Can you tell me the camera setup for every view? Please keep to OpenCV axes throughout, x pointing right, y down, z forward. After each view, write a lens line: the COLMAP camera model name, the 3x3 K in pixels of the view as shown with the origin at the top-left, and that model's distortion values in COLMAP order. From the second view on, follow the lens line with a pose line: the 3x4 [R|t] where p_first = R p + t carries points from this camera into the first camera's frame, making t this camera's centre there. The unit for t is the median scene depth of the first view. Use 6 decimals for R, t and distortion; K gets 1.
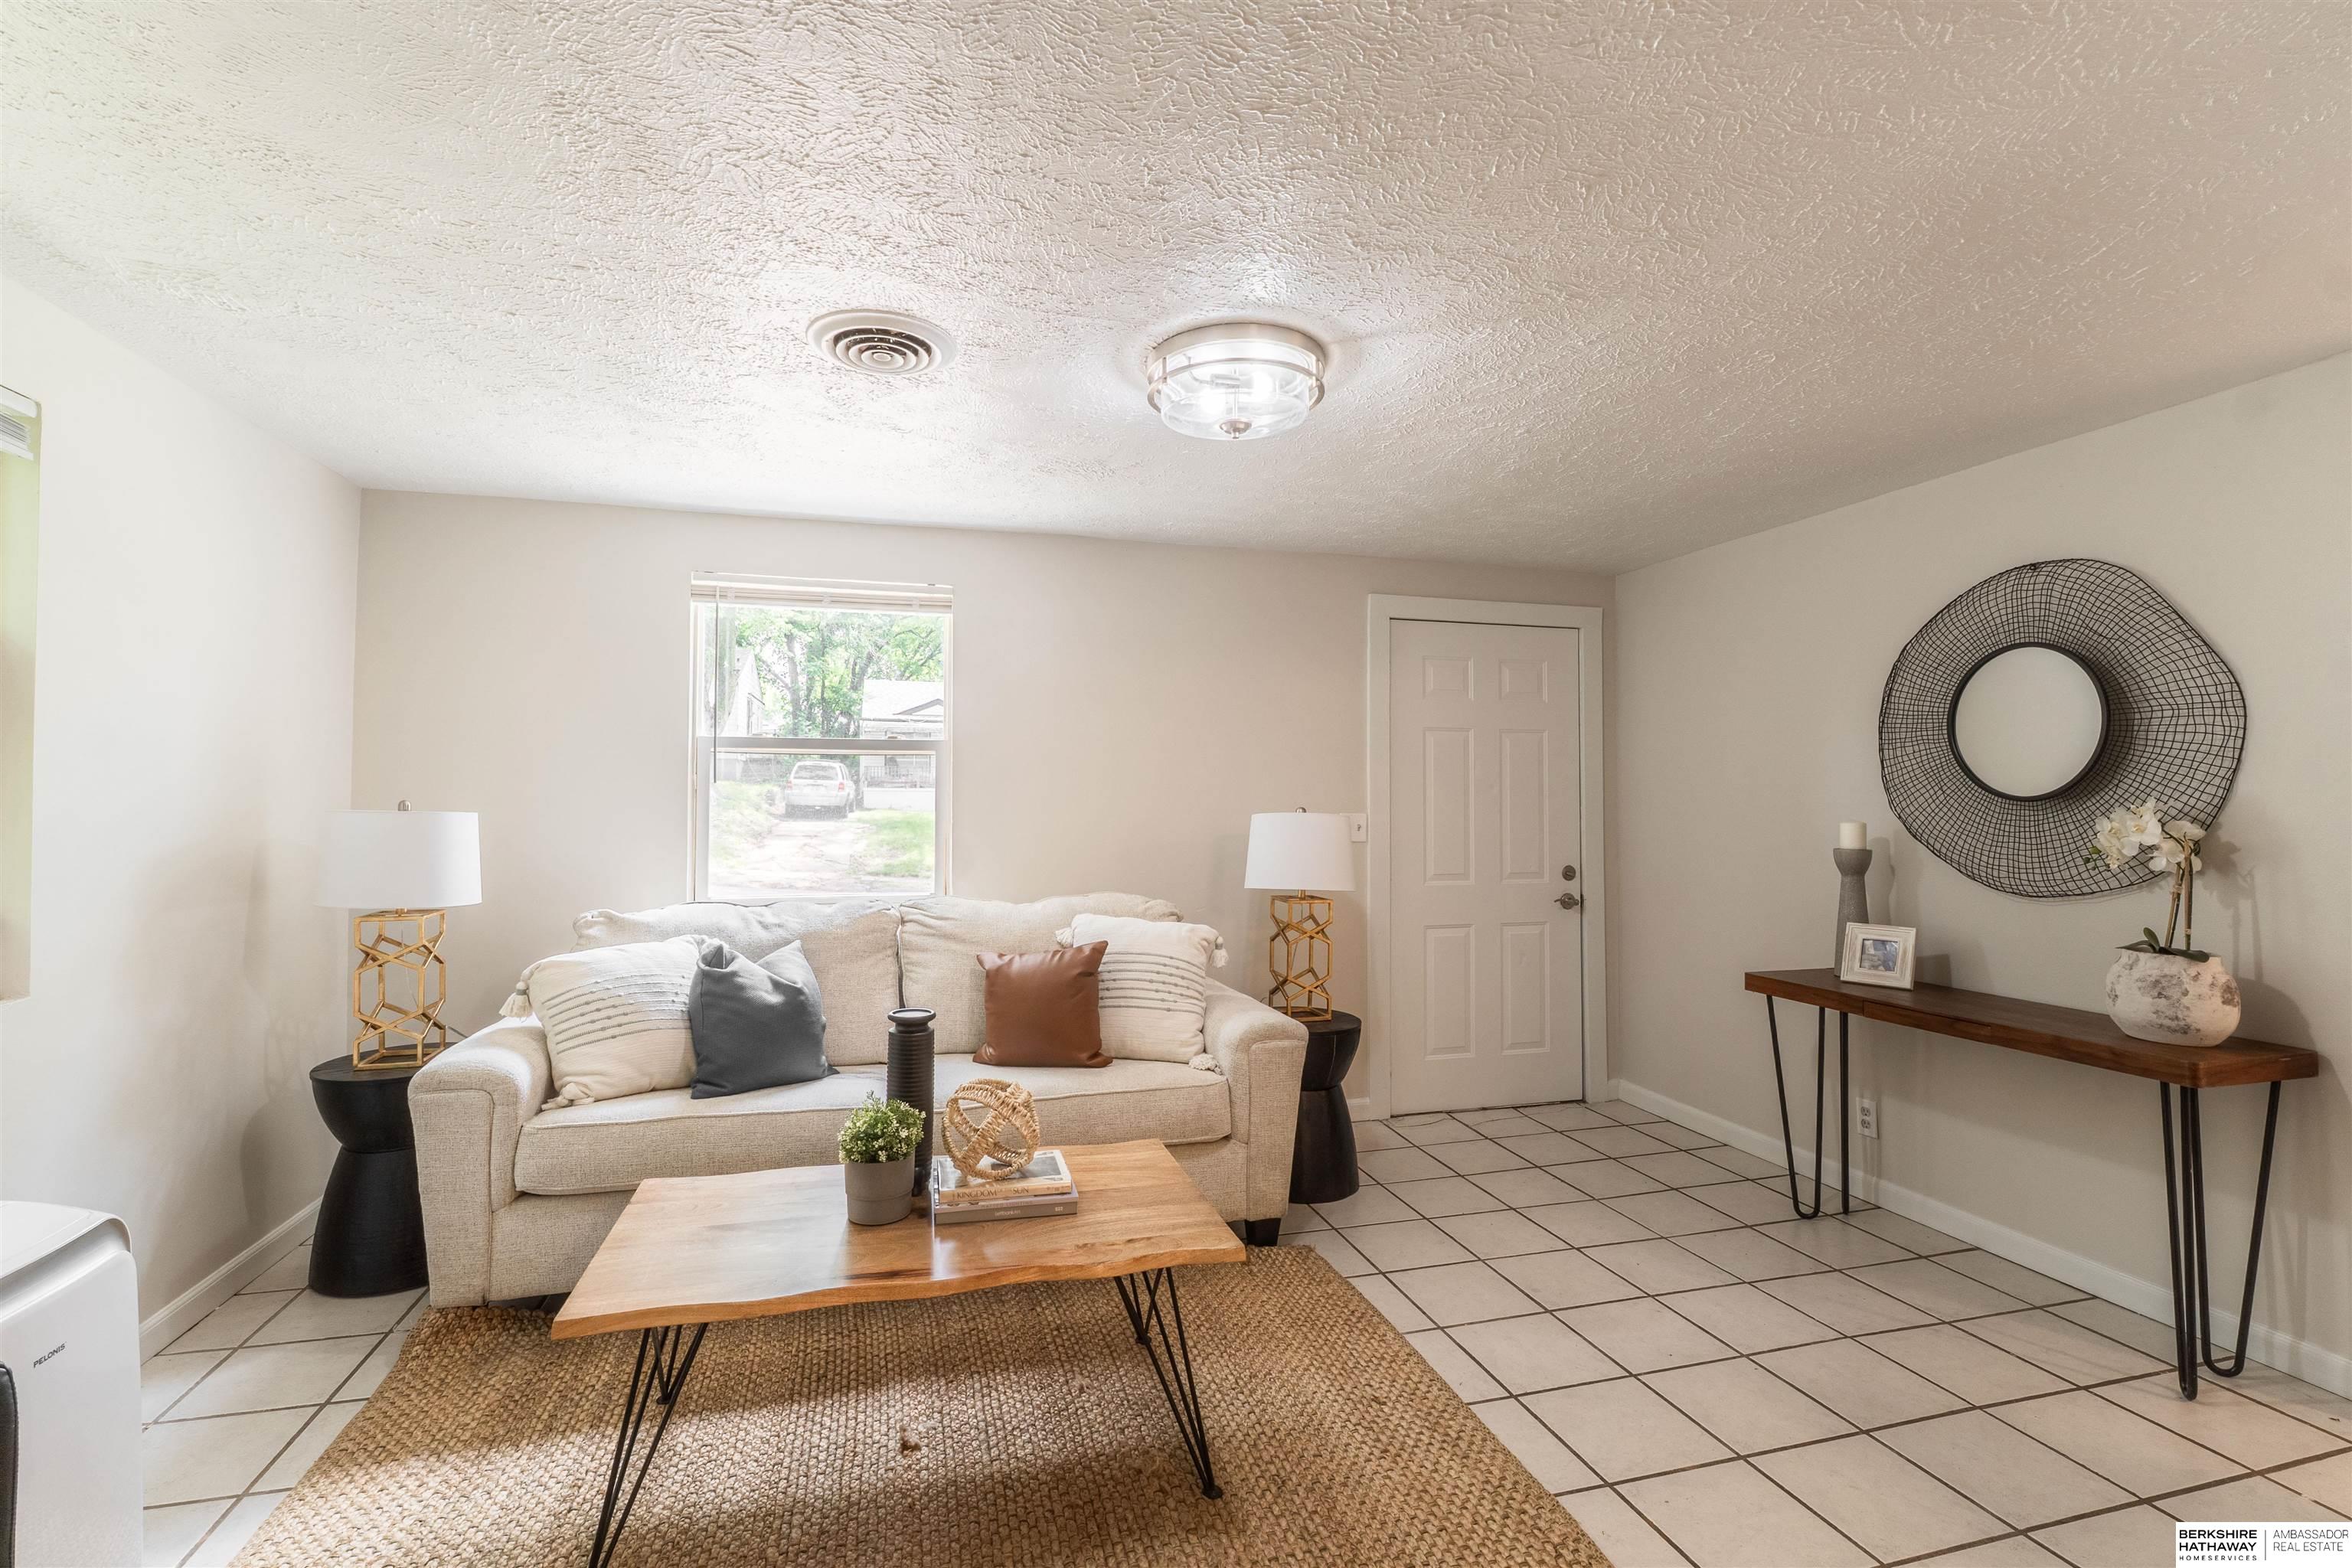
lens RADIAL K [[1049.9, 0, 1167.7], [0, 1049.9, 769.1], [0, 0, 1]] dist [-0.008761, 0.001226]
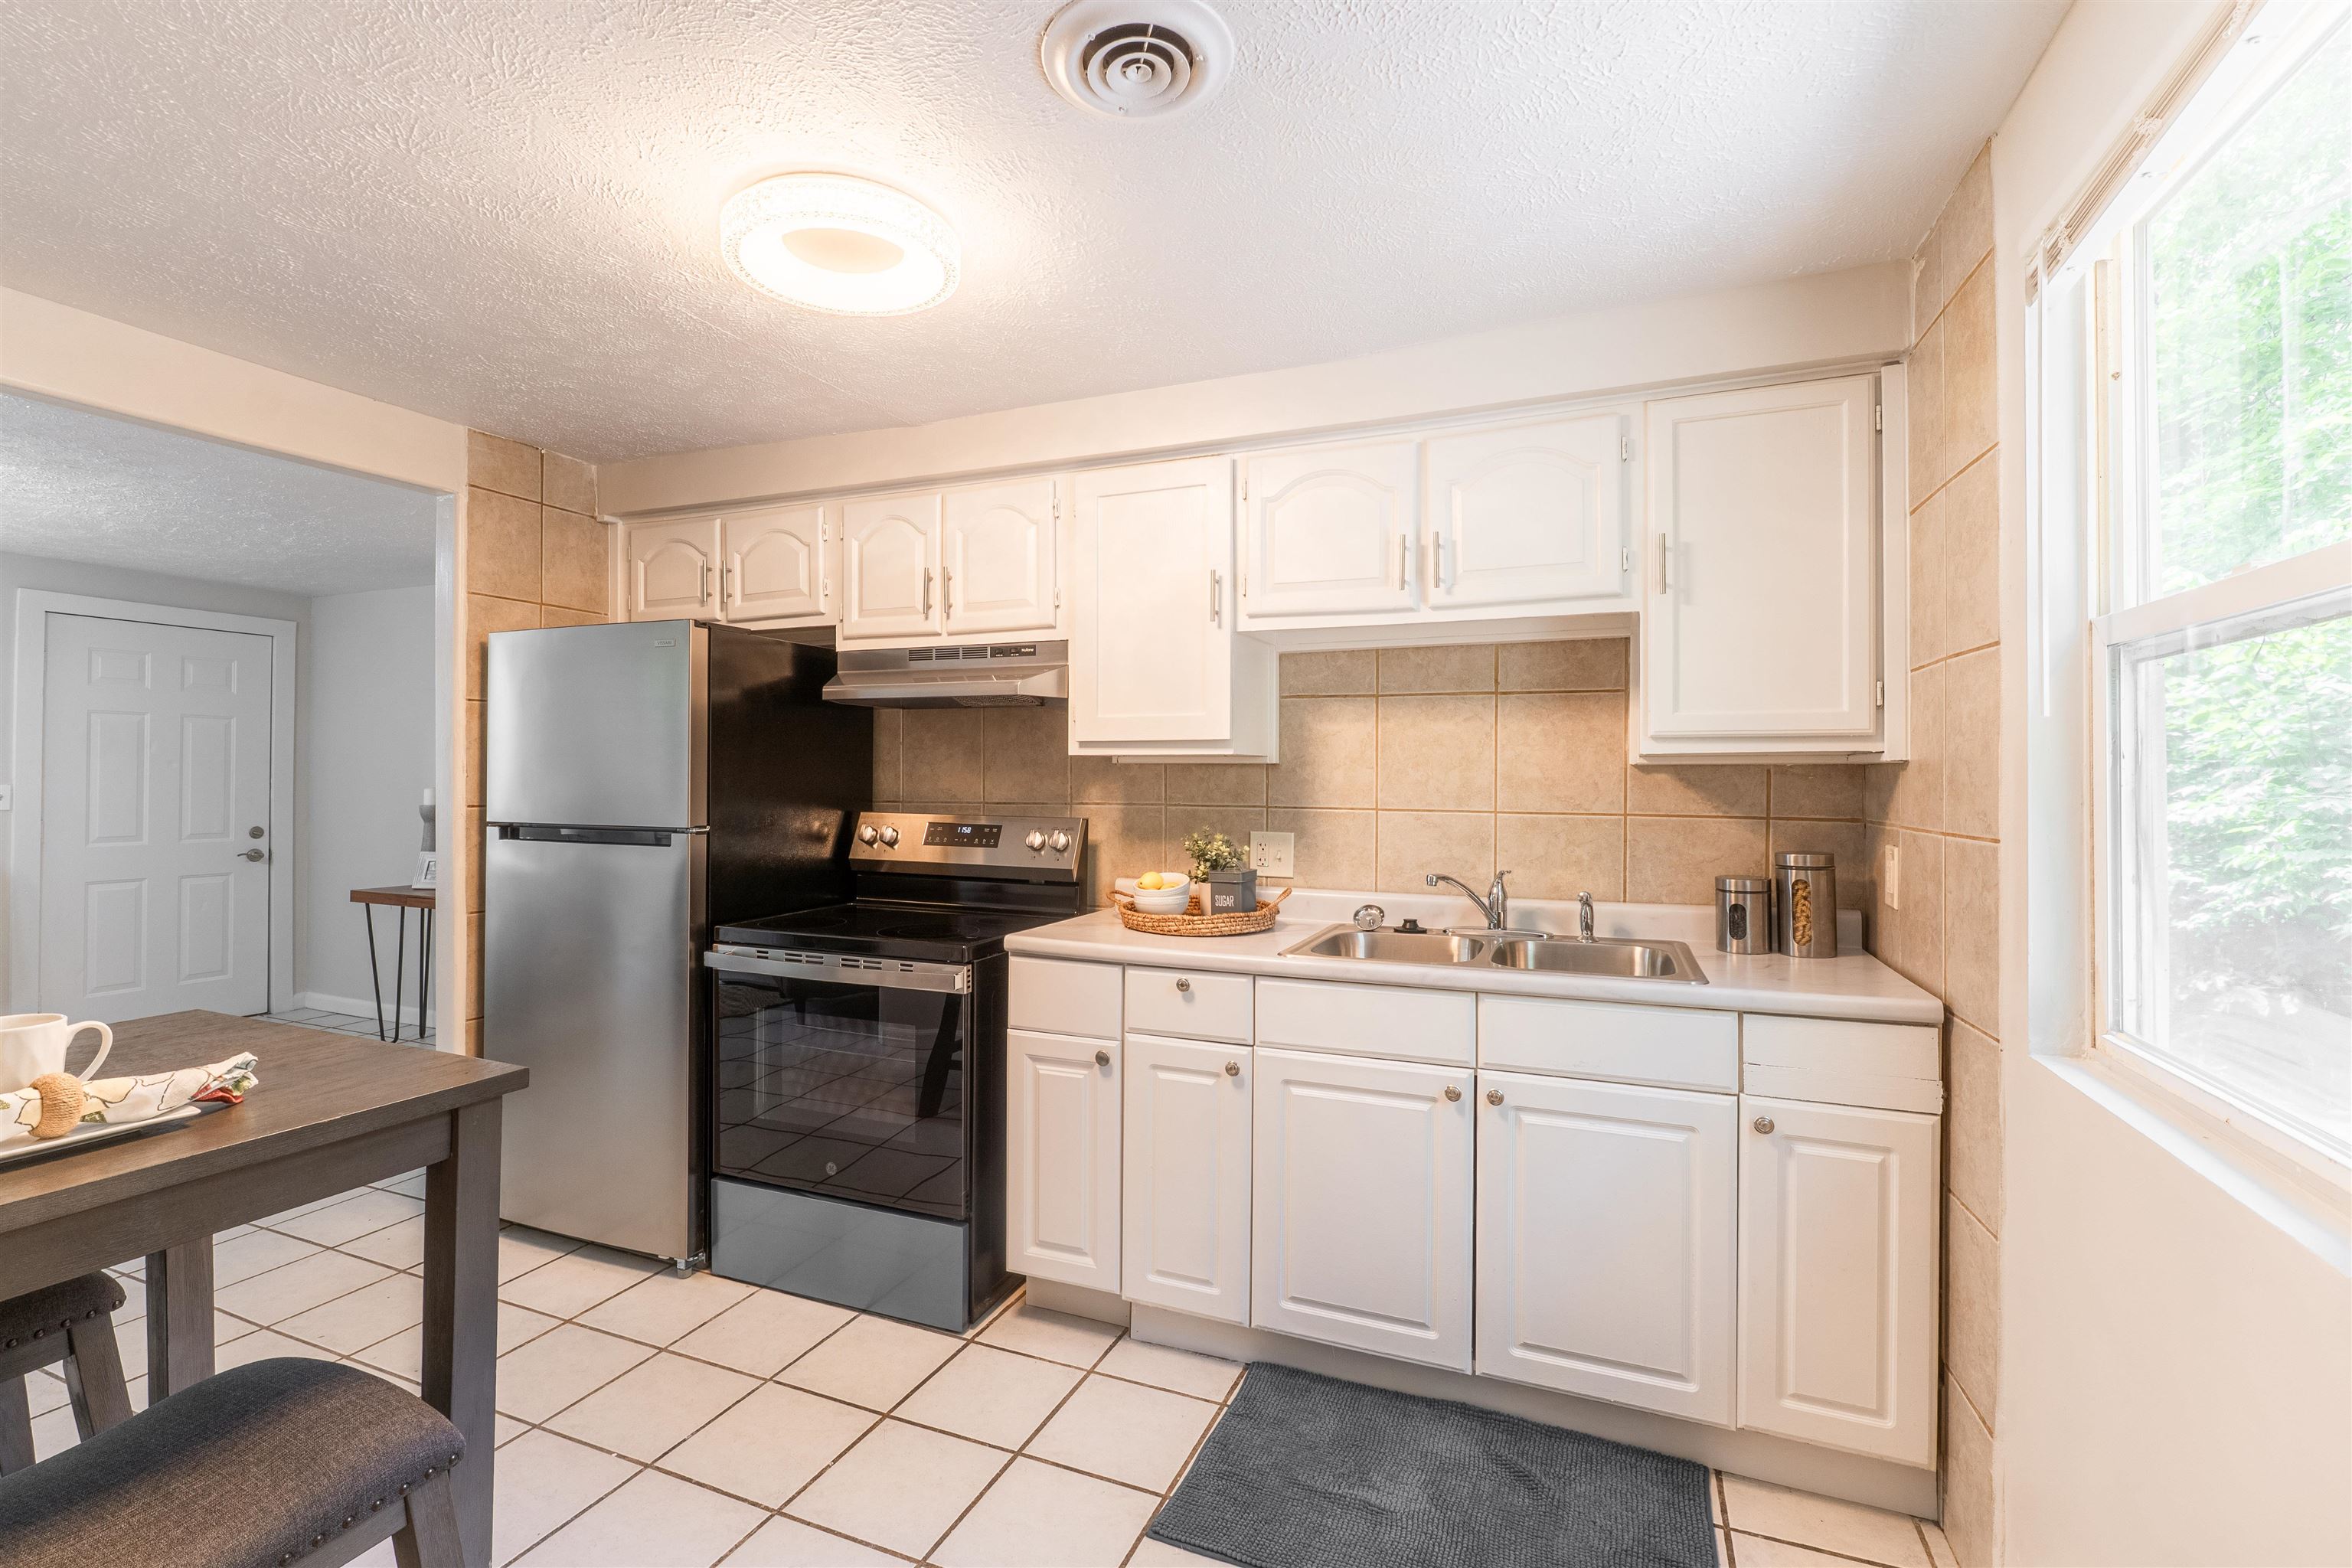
lens RADIAL K [[1049.9, 0, 1151.9], [0, 1049.9, 766.4], [0, 0, 1]] dist [-0.008761, 0.001226]
pose [[0.615787, 0.010677, 0.787840, 0.084566], [-0.026657, 0.999618, 0.007289, -0.023318], [-0.787461, -0.025490, 0.615837, -0.835869]]
